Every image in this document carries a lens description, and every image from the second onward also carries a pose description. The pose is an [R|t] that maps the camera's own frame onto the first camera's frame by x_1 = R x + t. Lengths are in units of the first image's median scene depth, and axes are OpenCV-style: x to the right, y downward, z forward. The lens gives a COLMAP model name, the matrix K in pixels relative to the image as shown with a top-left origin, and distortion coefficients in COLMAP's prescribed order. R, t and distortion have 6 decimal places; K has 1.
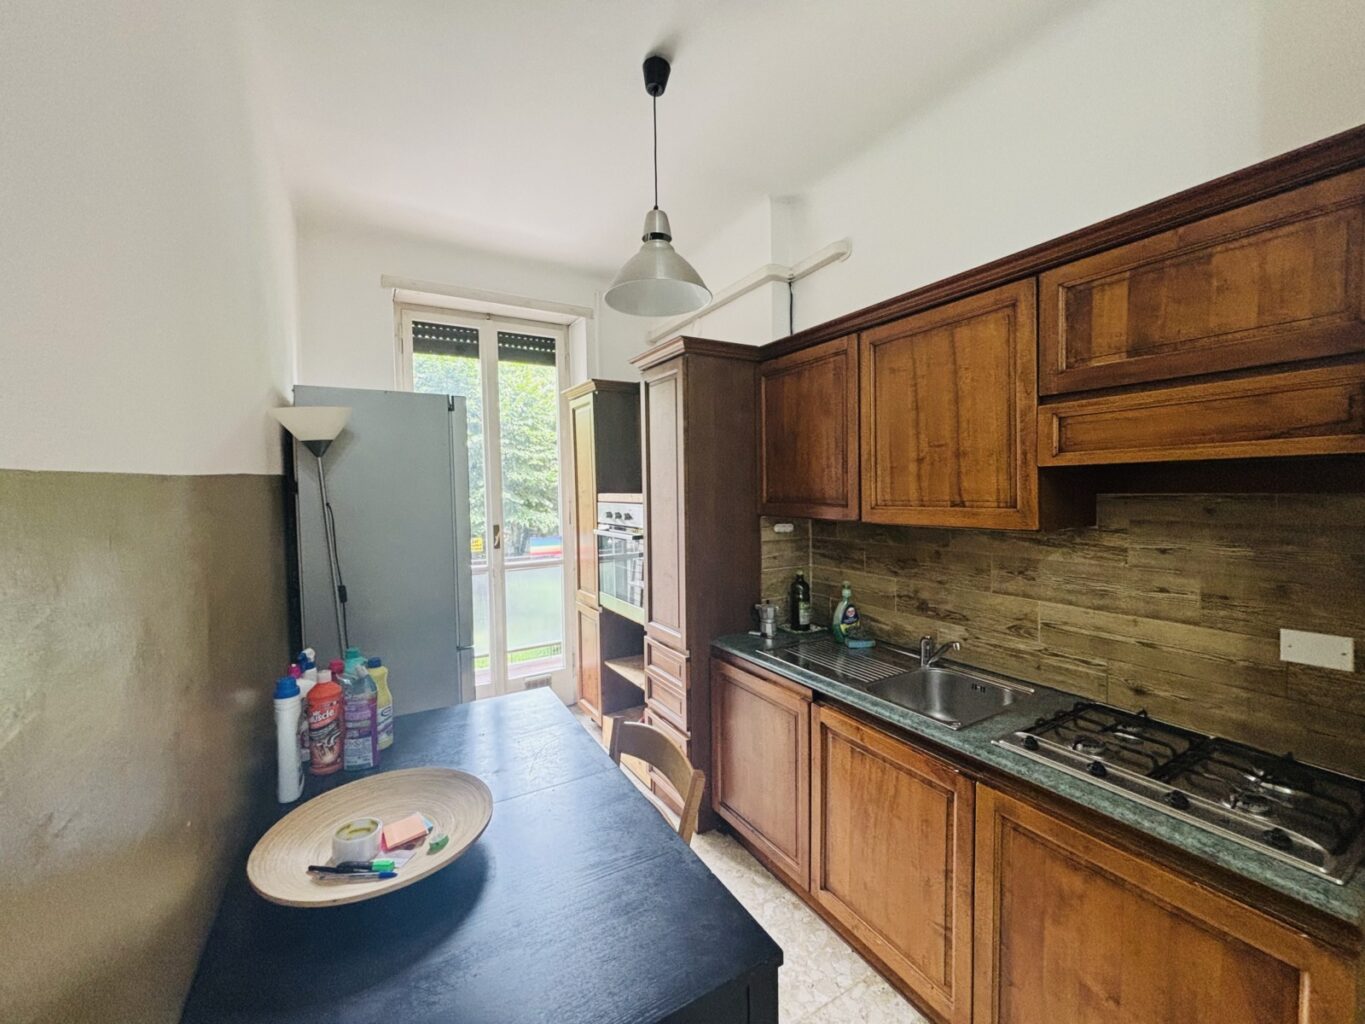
lens RADIAL K [[547.7, 0, 684.4], [0, 547.7, 510.8], [0, 0, 1]] dist [-0.000876, -0.000181]
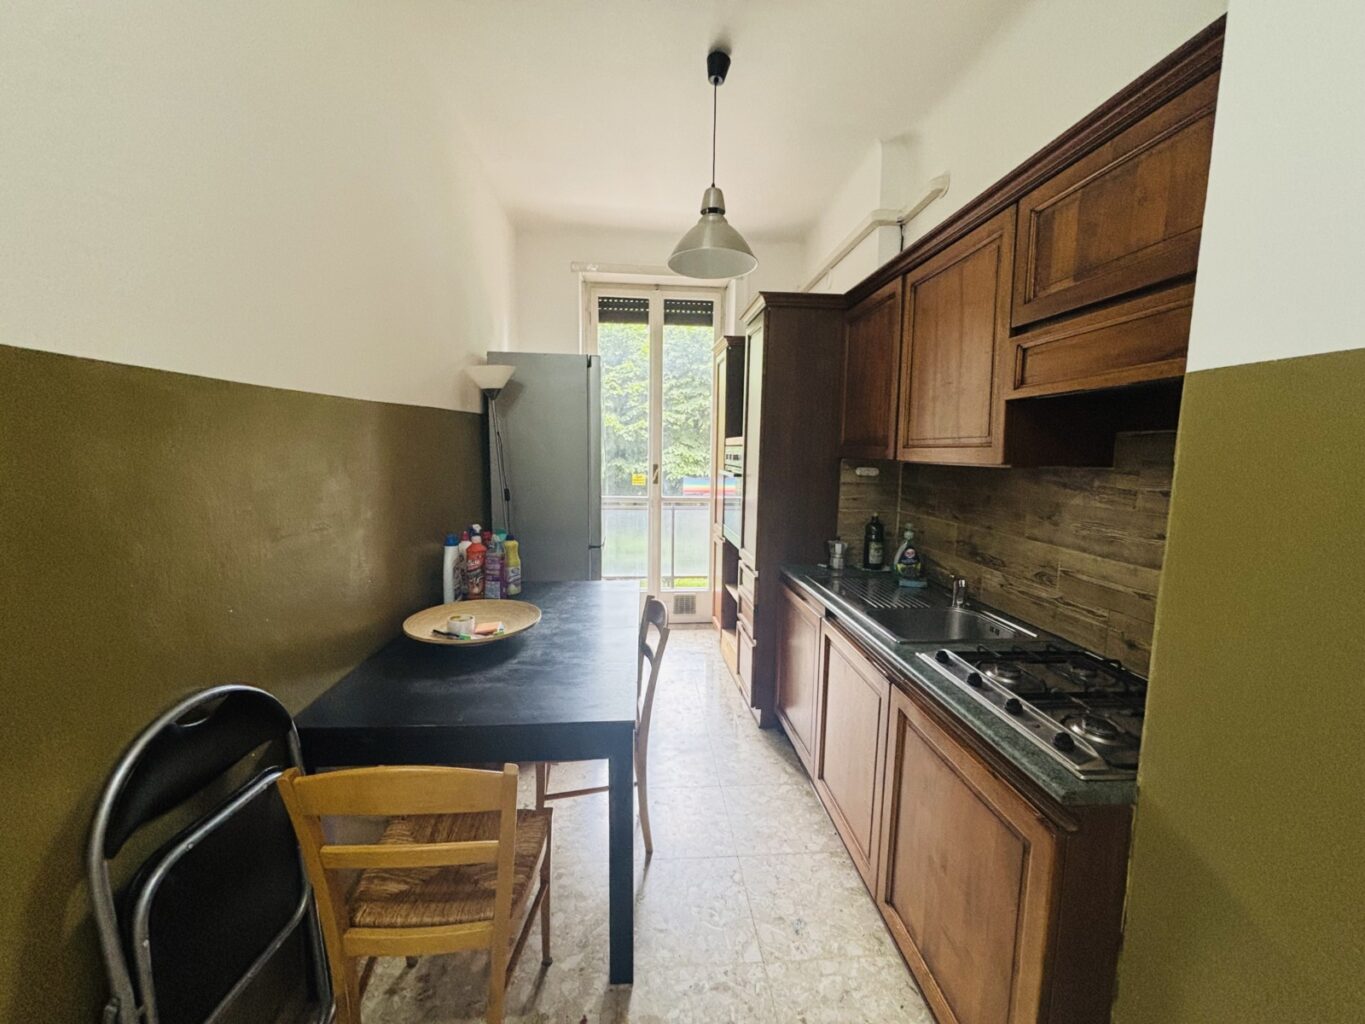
lens RADIAL K [[547.7, 0, 683.6], [0, 547.7, 507.7], [0, 0, 1]] dist [-0.000876, -0.000181]
pose [[0.903347, 0.075720, -0.422174, 0.405855], [-0.048296, 0.995991, 0.075297, 0.050144], [0.426183, -0.047630, 0.903382, -0.120645]]
